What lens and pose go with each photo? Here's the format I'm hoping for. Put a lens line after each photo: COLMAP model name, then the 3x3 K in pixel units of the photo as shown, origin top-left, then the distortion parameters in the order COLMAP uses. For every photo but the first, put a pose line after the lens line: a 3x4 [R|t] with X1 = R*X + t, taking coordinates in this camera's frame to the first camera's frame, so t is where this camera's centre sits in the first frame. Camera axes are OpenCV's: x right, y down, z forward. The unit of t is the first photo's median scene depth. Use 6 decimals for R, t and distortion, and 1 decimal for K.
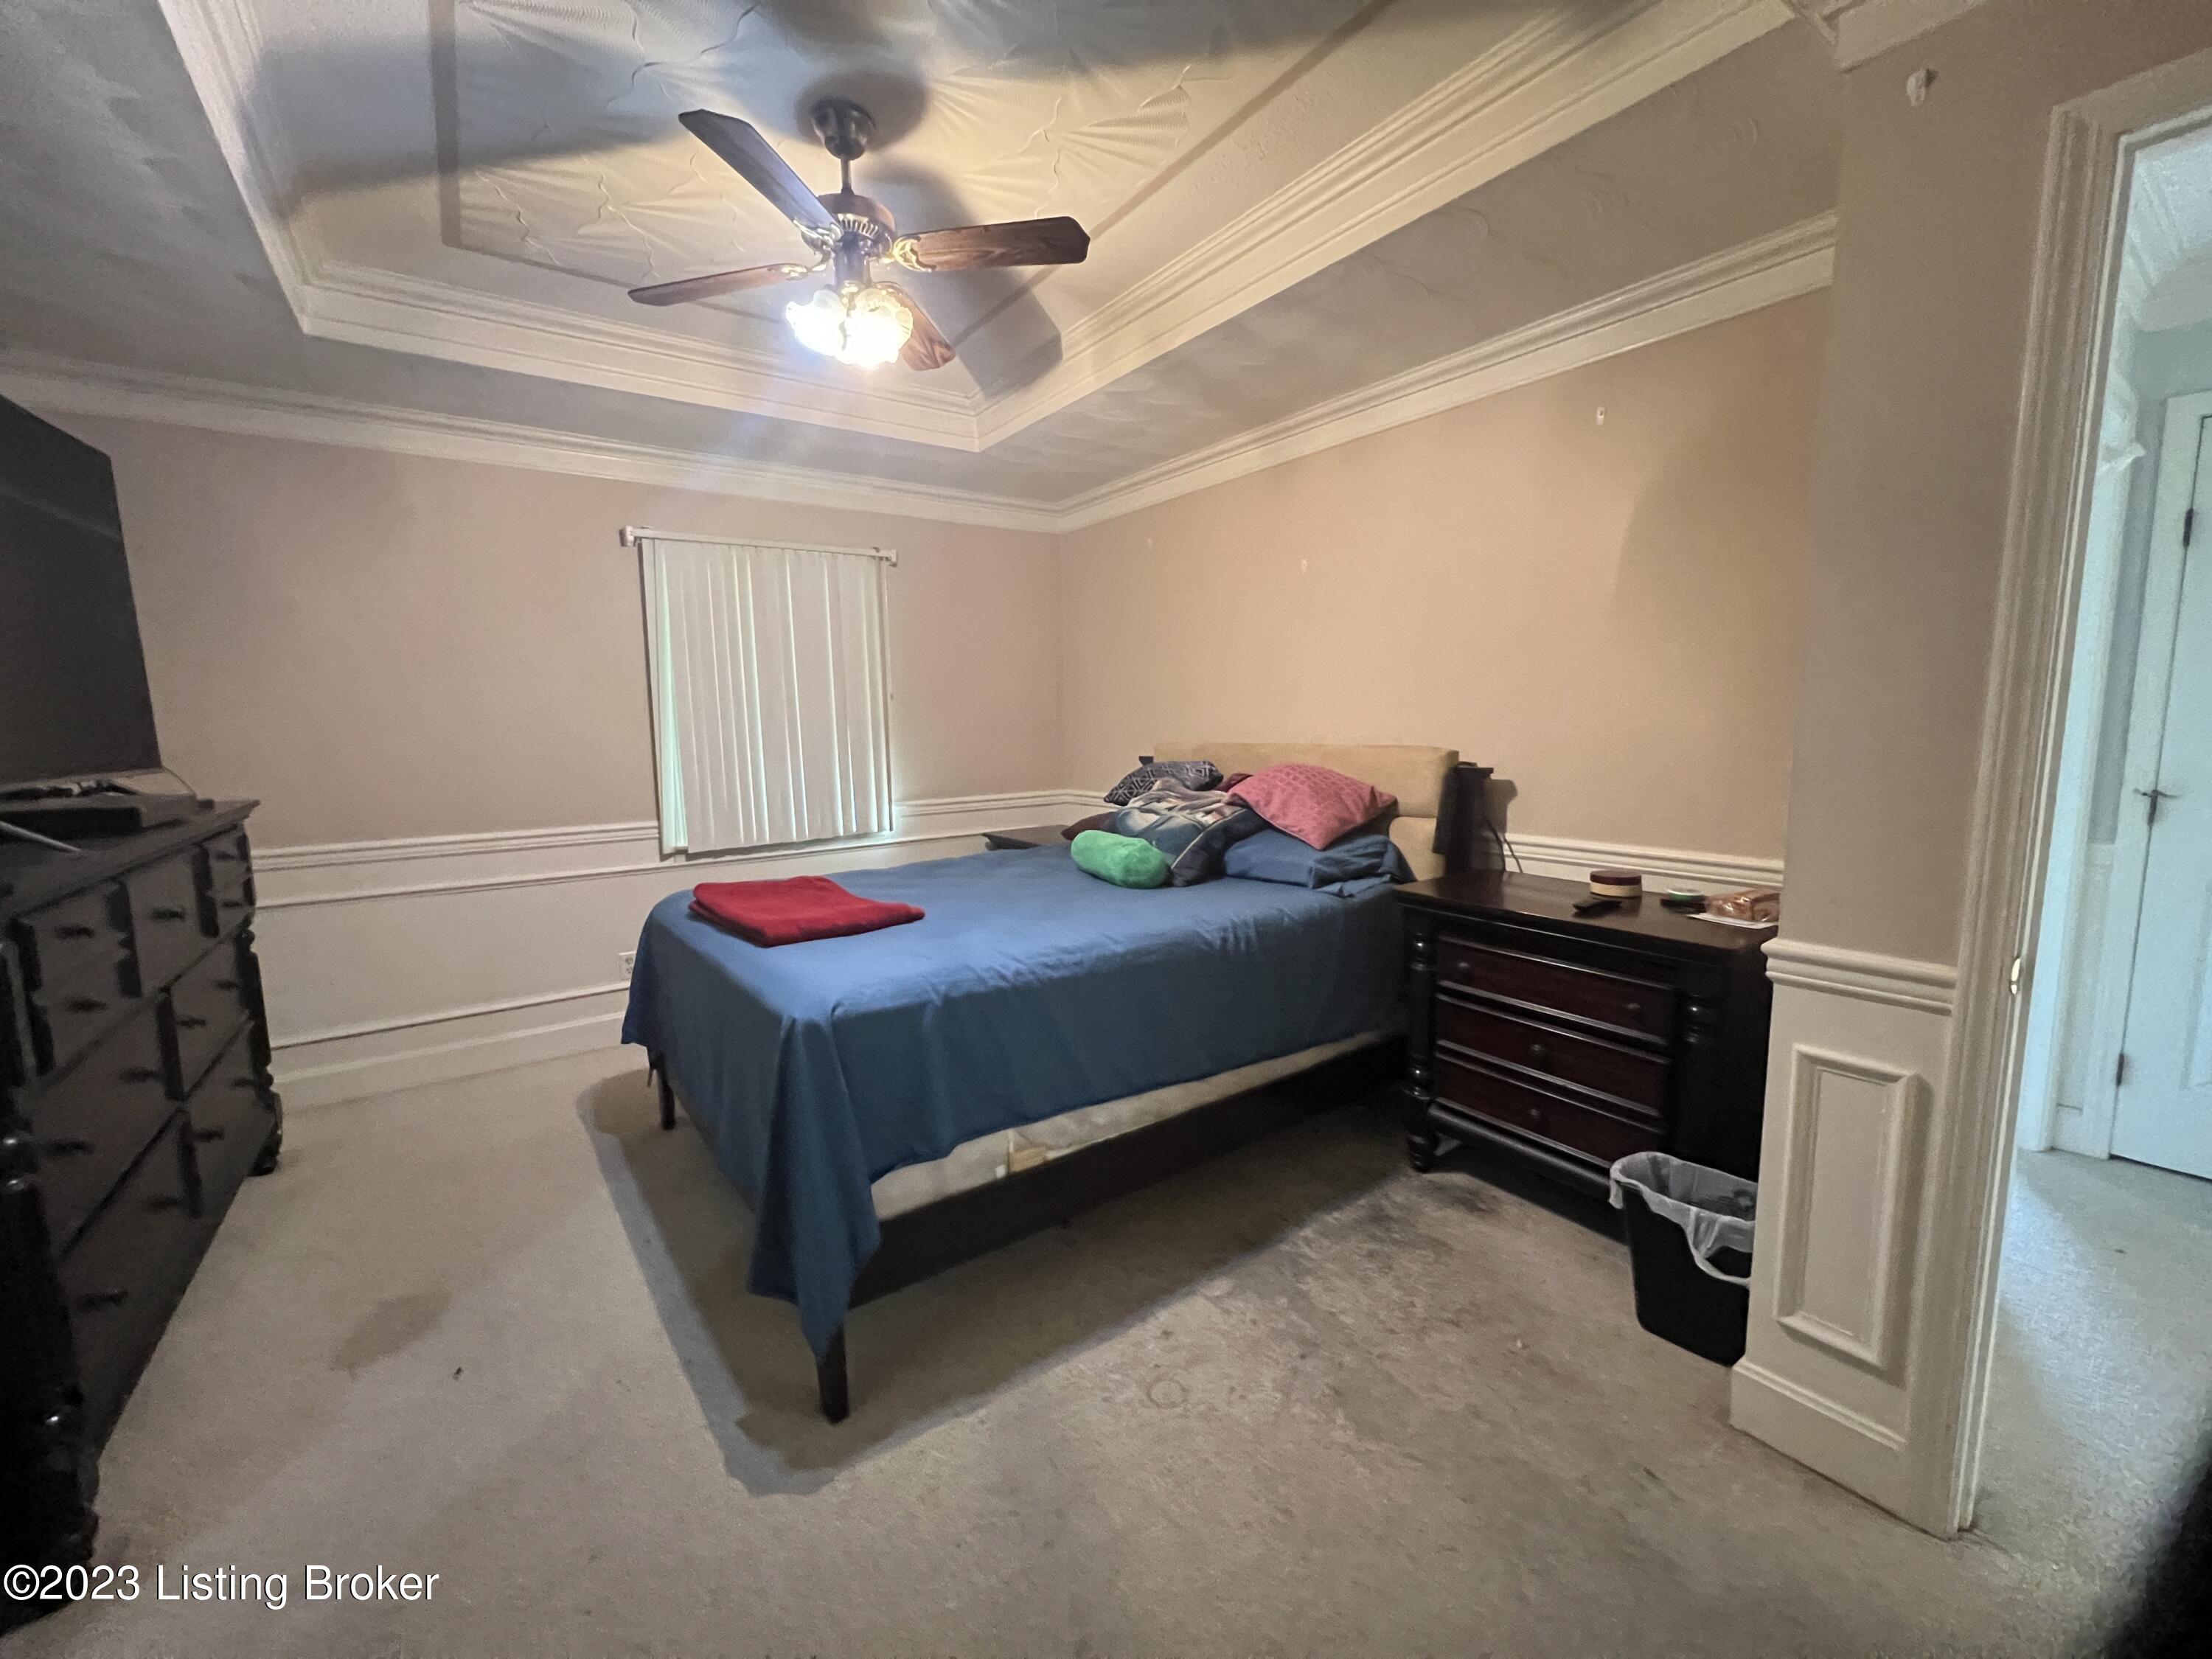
lens RADIAL K [[884.9, 0, 1100.6], [0, 884.9, 827.1], [0, 0, 1]] dist [-0.004445, -0.000122]
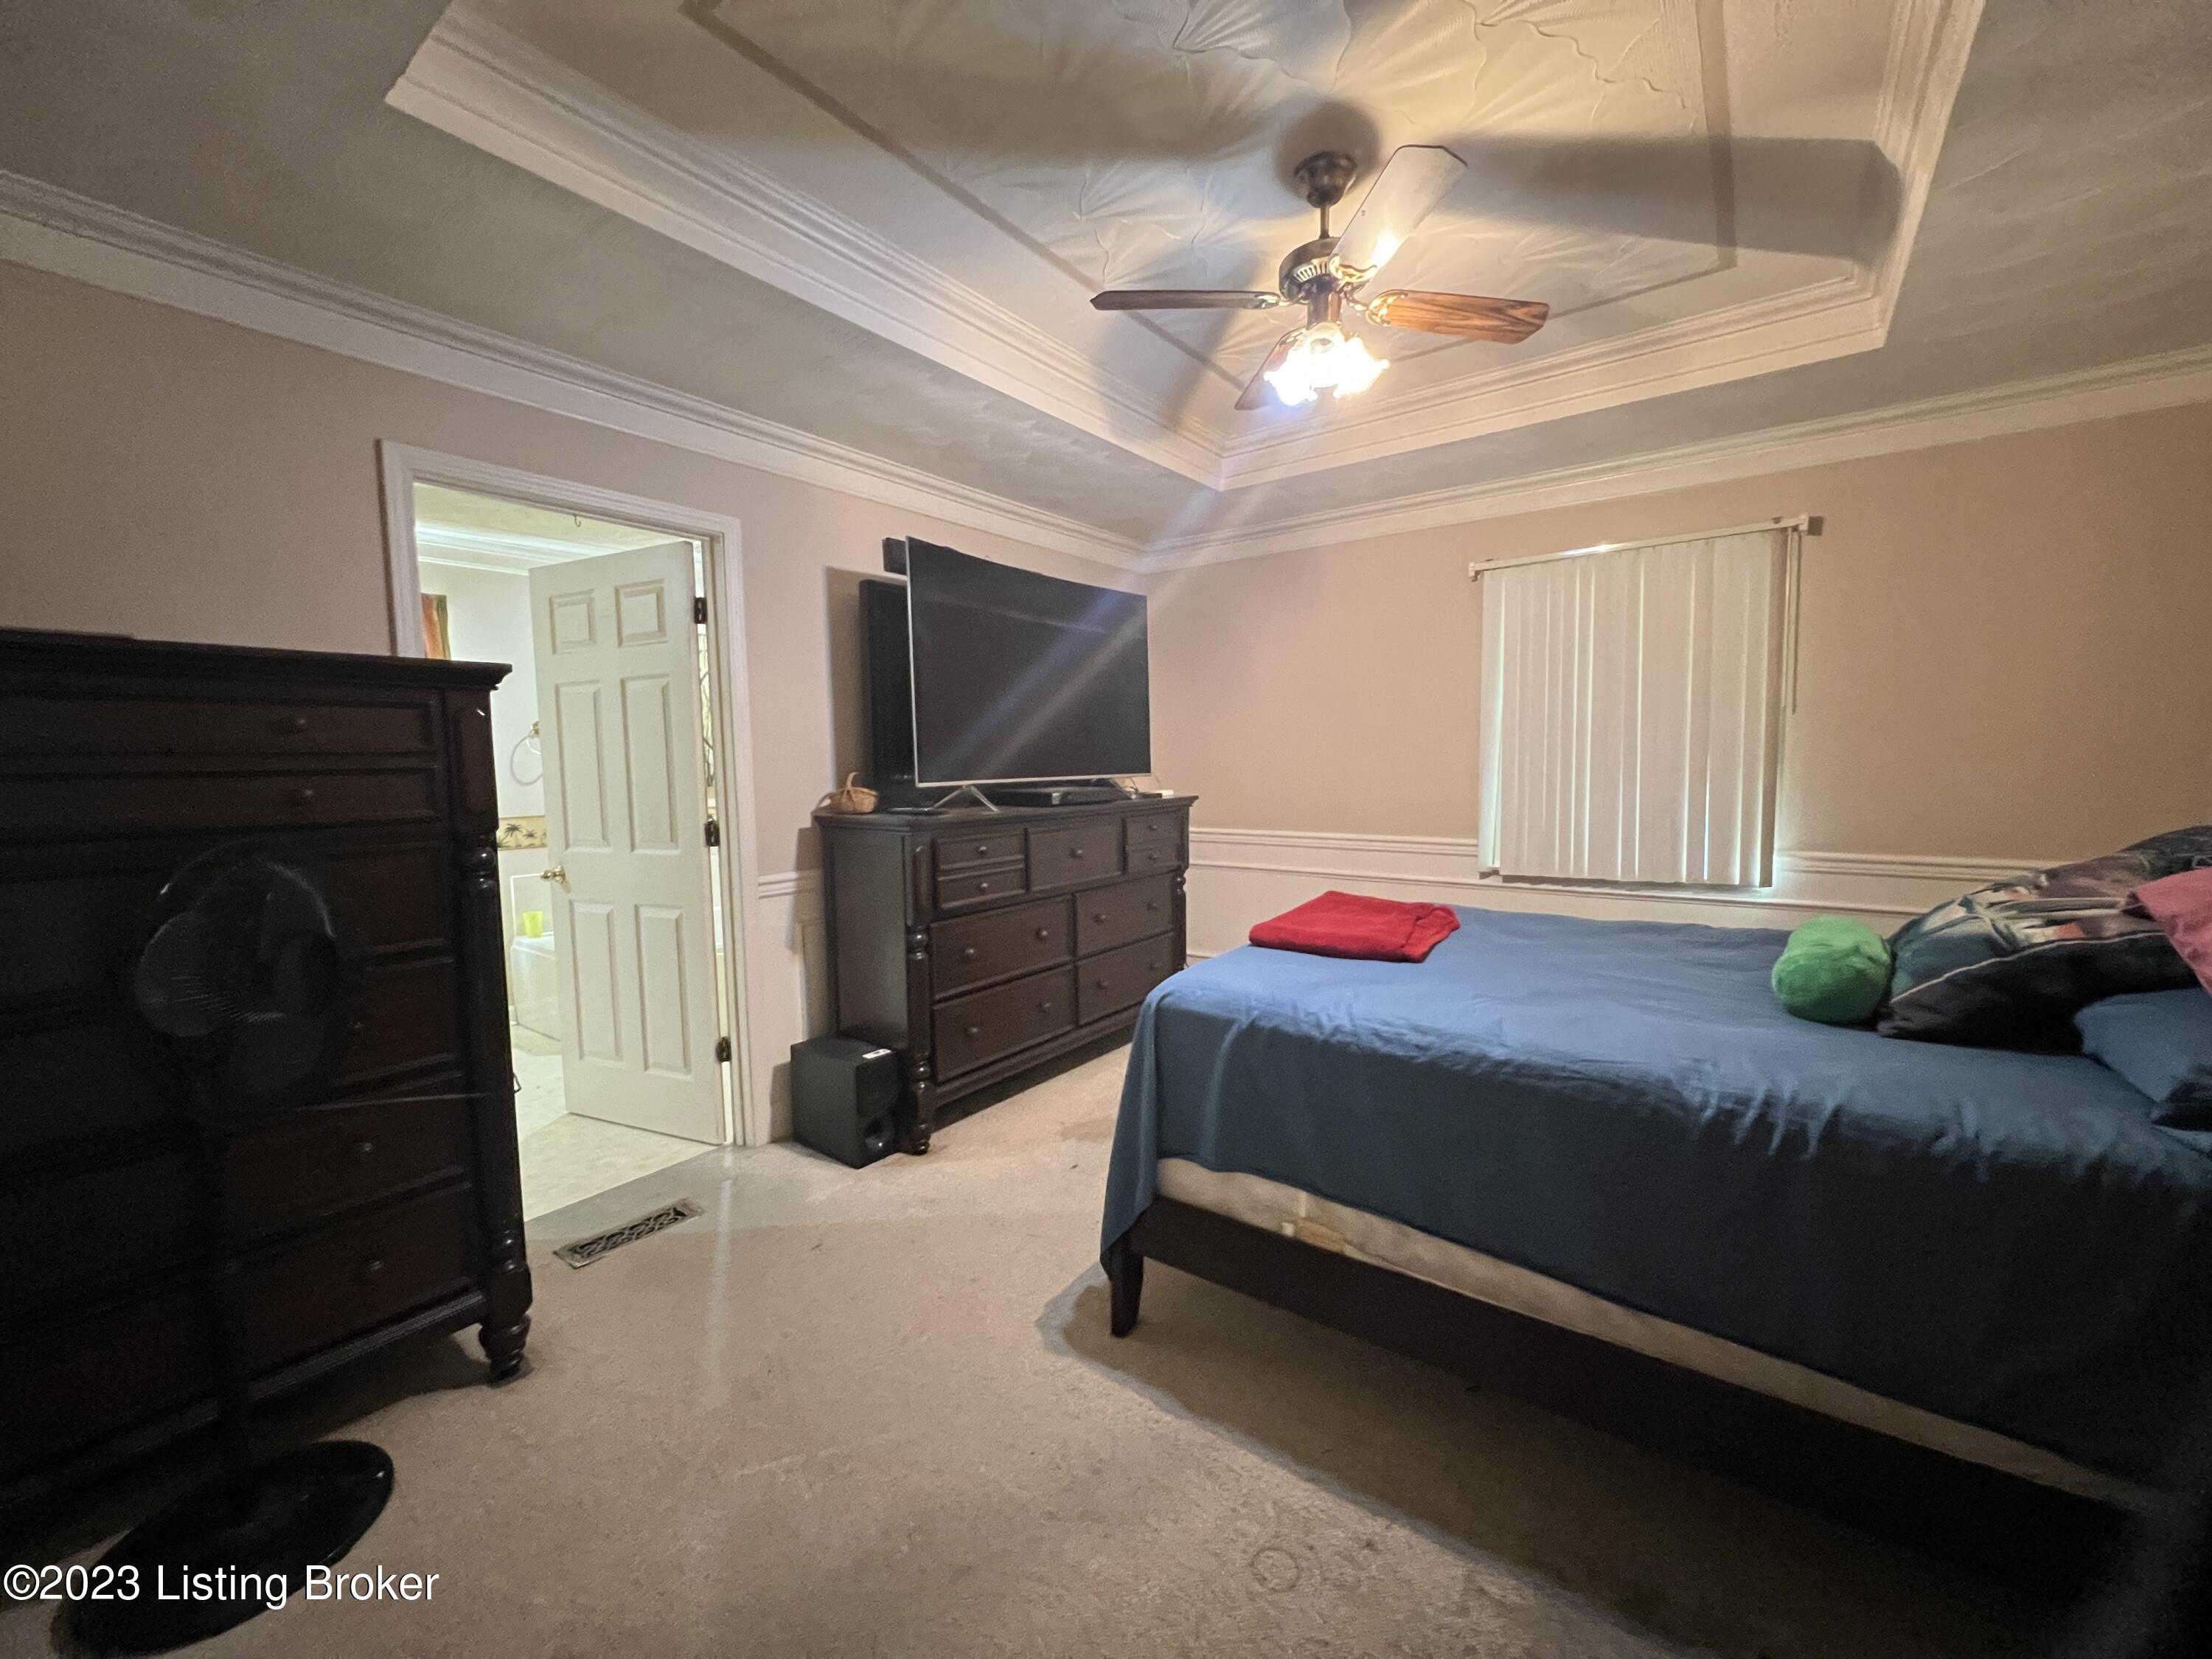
lens RADIAL K [[884.9, 0, 1100.4], [0, 884.9, 828.4], [0, 0, 1]] dist [-0.004445, -0.000122]
pose [[0.306093, 0.088696, -0.947861, 0.604797], [-0.107524, 0.992500, 0.058150, -0.056916], [0.945910, 0.084119, 0.313335, 0.436333]]
